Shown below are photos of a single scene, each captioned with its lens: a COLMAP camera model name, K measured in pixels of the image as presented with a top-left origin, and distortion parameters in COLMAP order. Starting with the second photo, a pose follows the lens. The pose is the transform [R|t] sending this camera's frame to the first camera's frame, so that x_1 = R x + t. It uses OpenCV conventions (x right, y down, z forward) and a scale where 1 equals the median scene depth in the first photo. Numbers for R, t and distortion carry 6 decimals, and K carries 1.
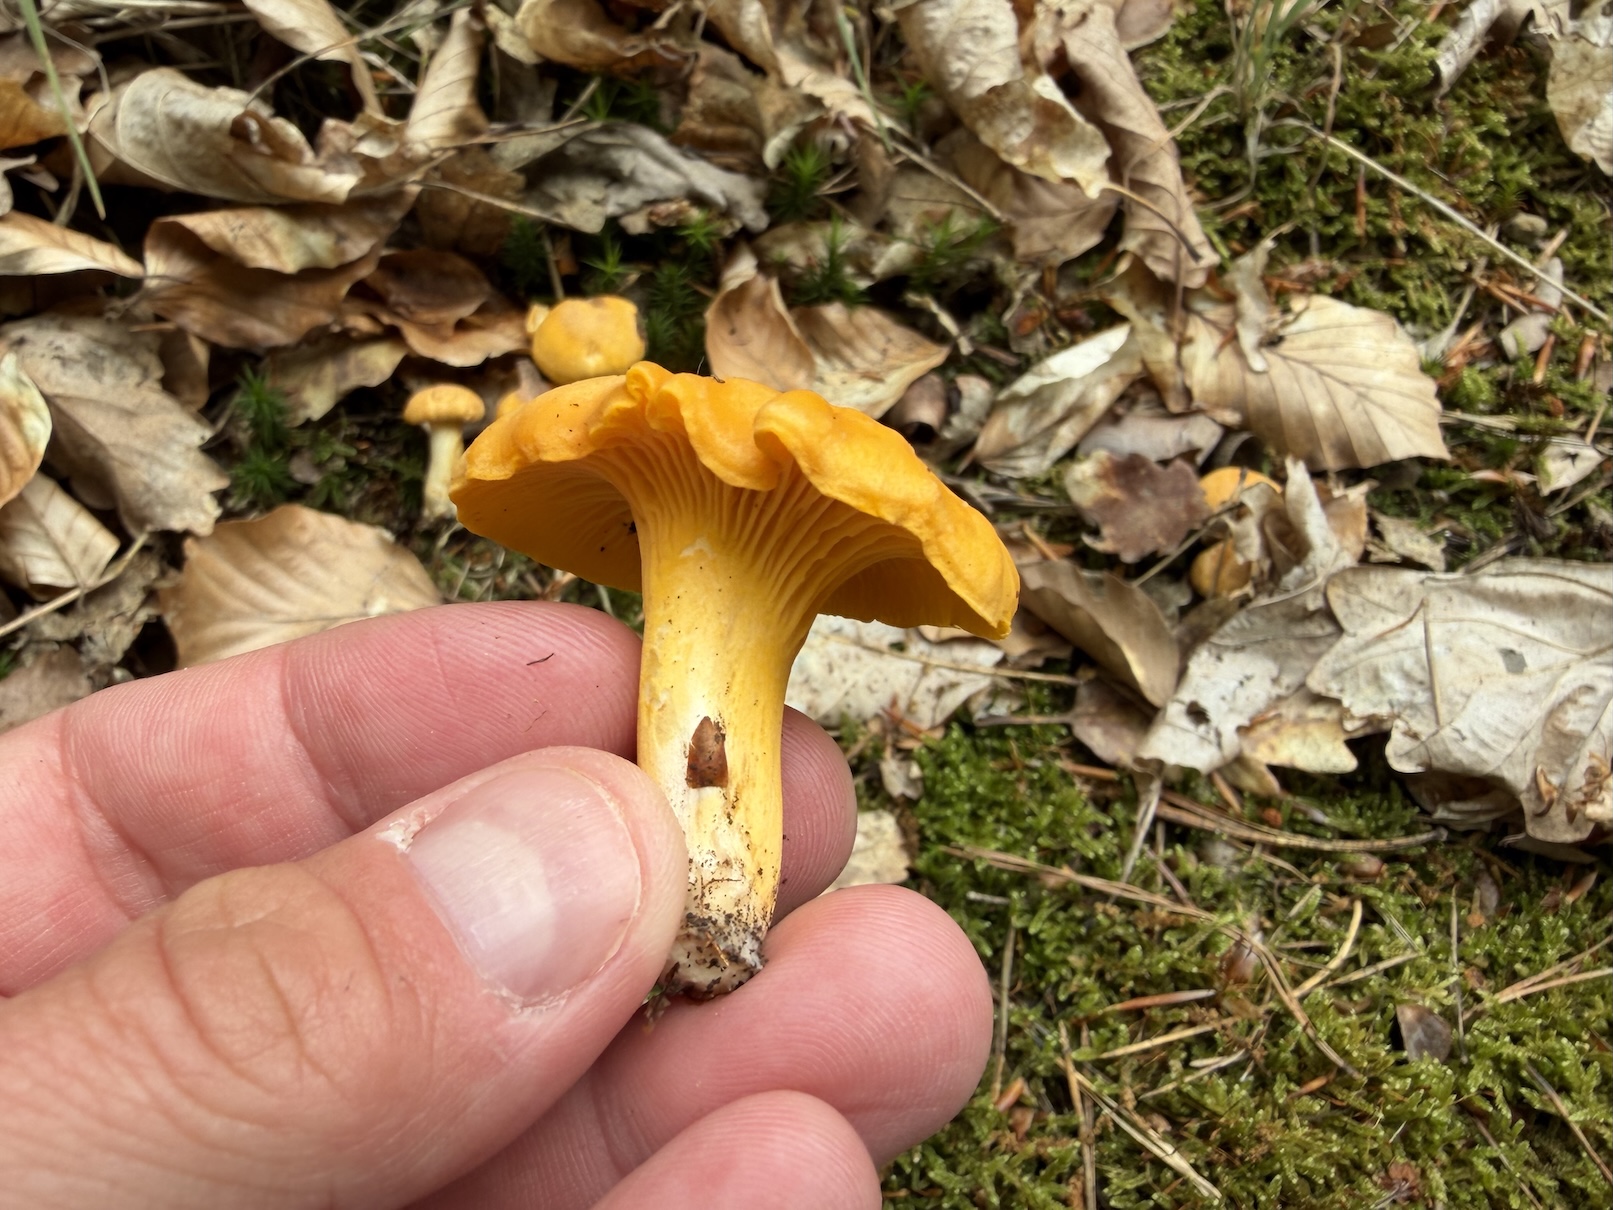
lens RADIAL K [[1226.2, 0, 719.8], [0, 1226.2, 603.4], [0, 0, 1]] dist [-0.004616, 0.001249]
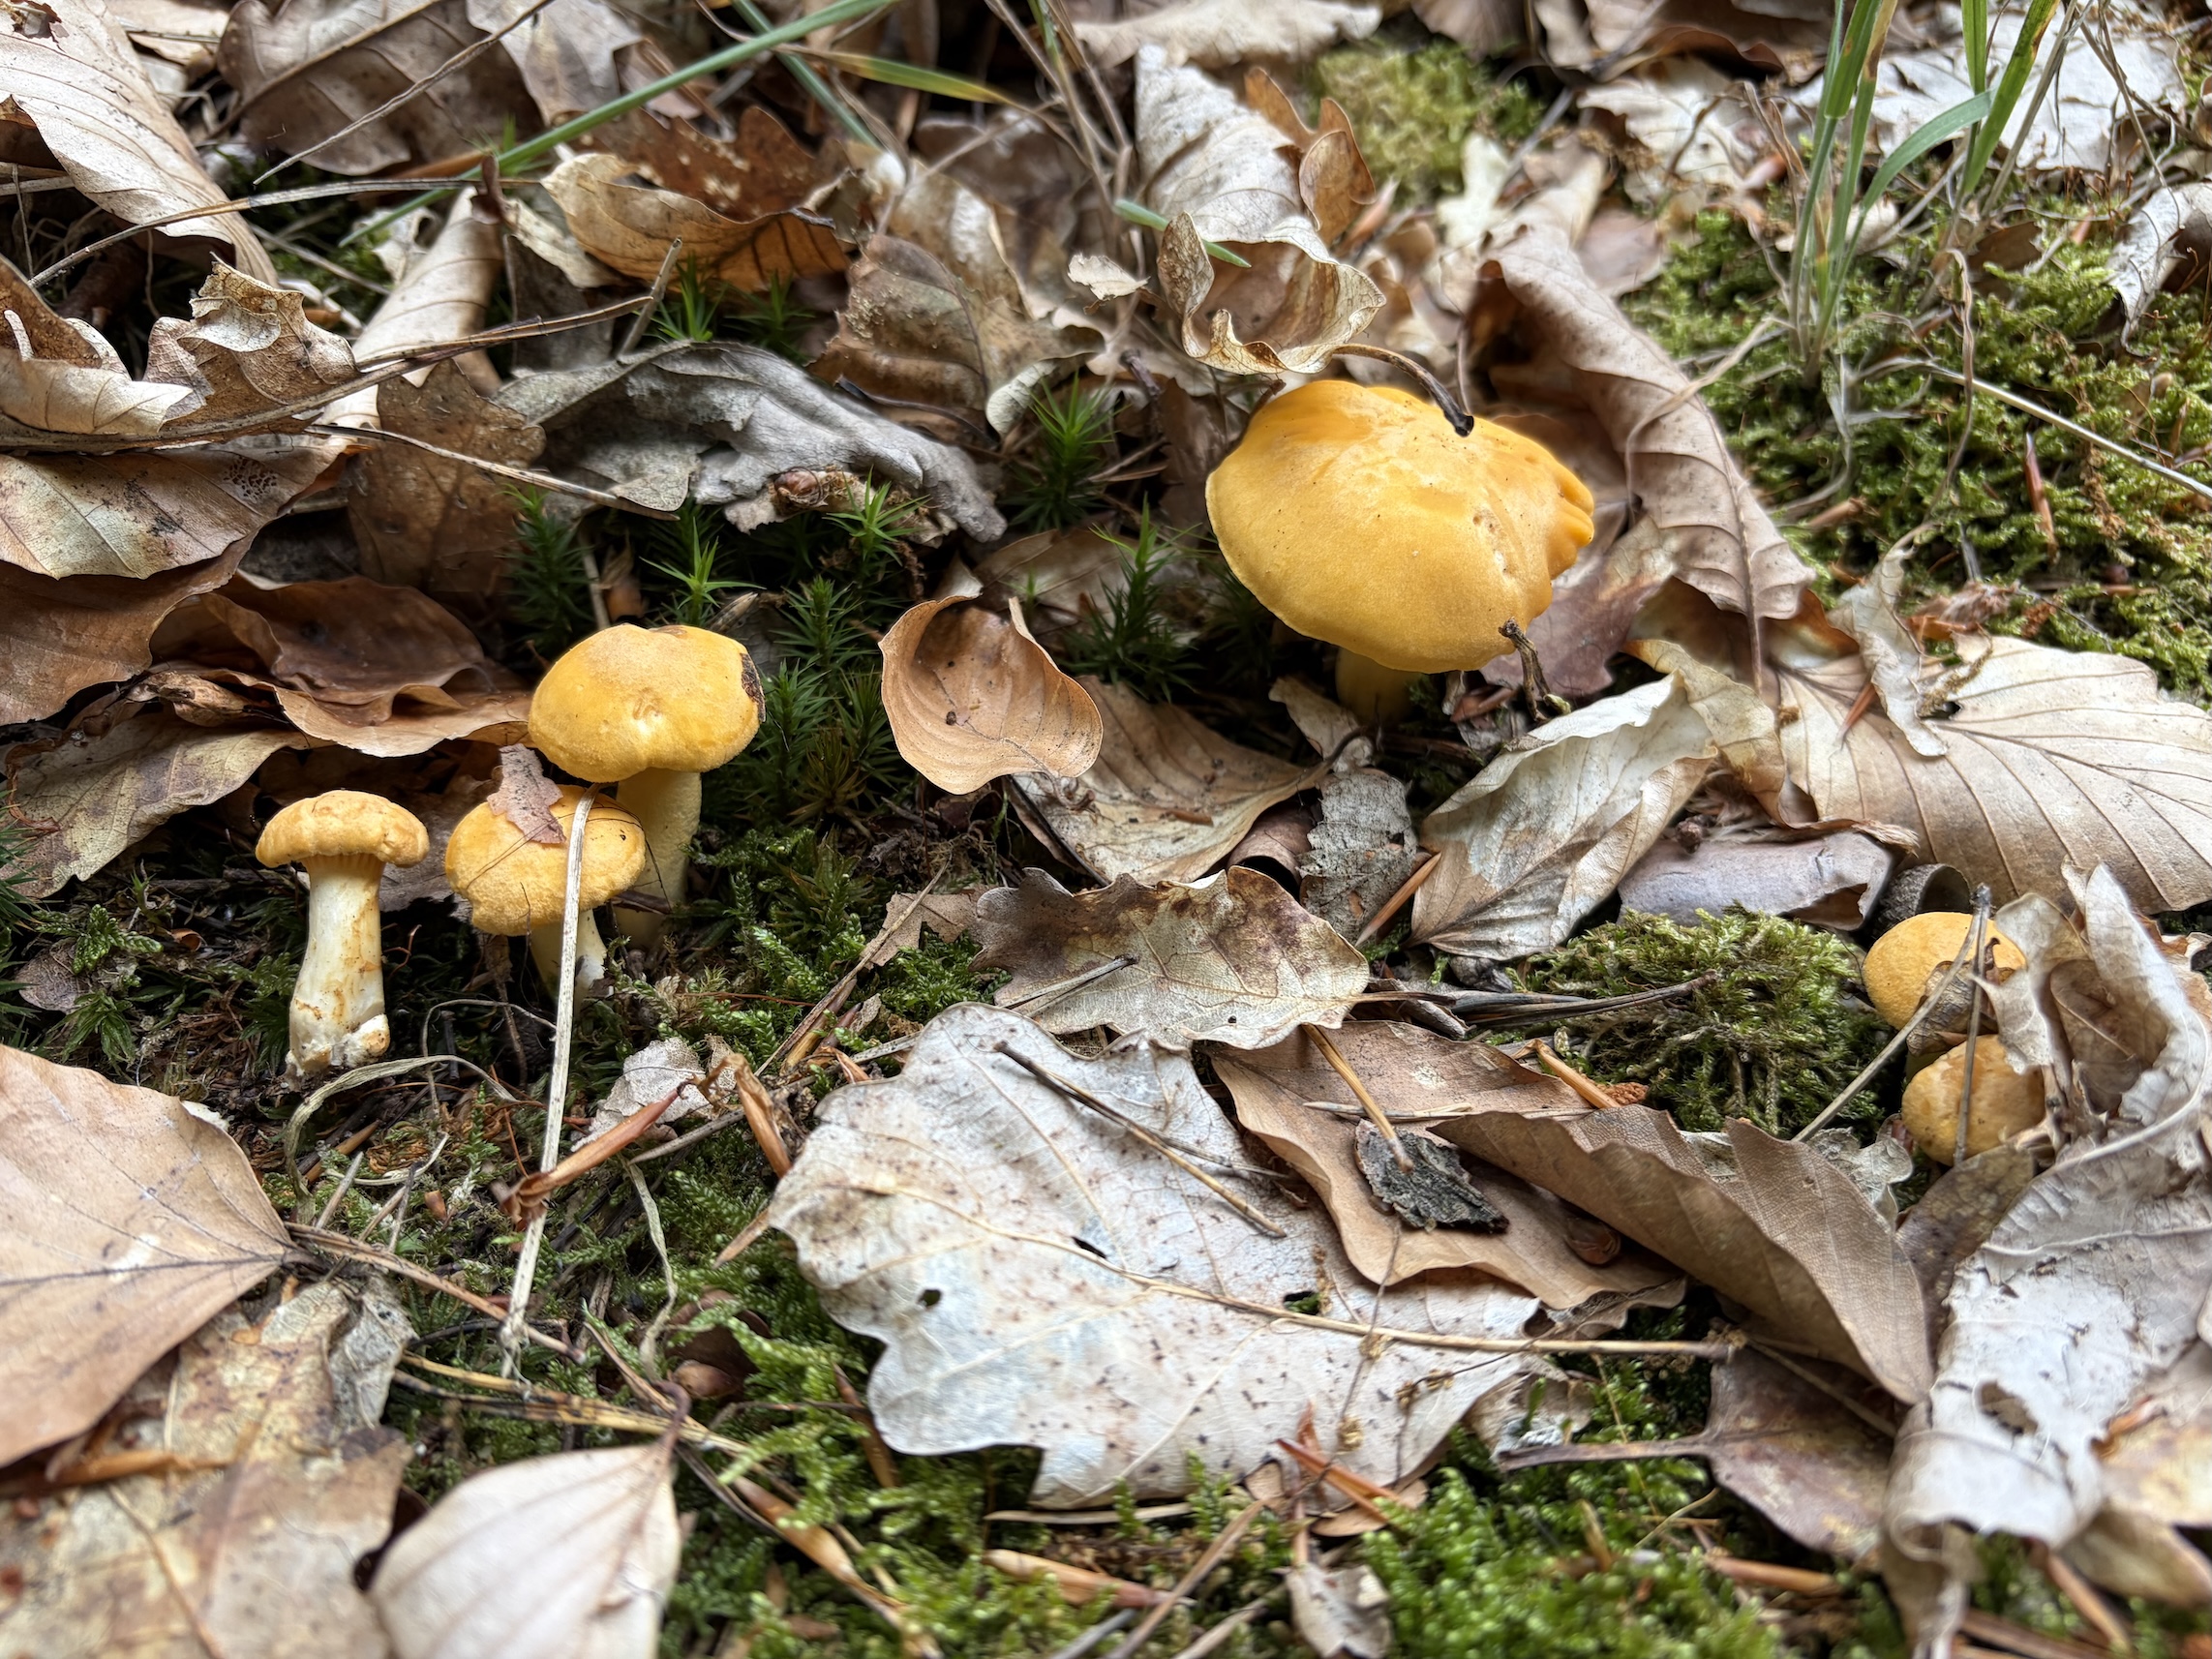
lens RADIAL K [[1777.7, 0, 1106.0], [0, 1777.7, 829.5], [0, 0, 1]] dist [-0.019640, 0.004170]
pose [[0.997080, -0.016221, 0.074616, 0.024203], [0.037819, 0.953812, -0.298015, 0.056190], [-0.066335, 0.299967, 0.951640, 0.301396]]
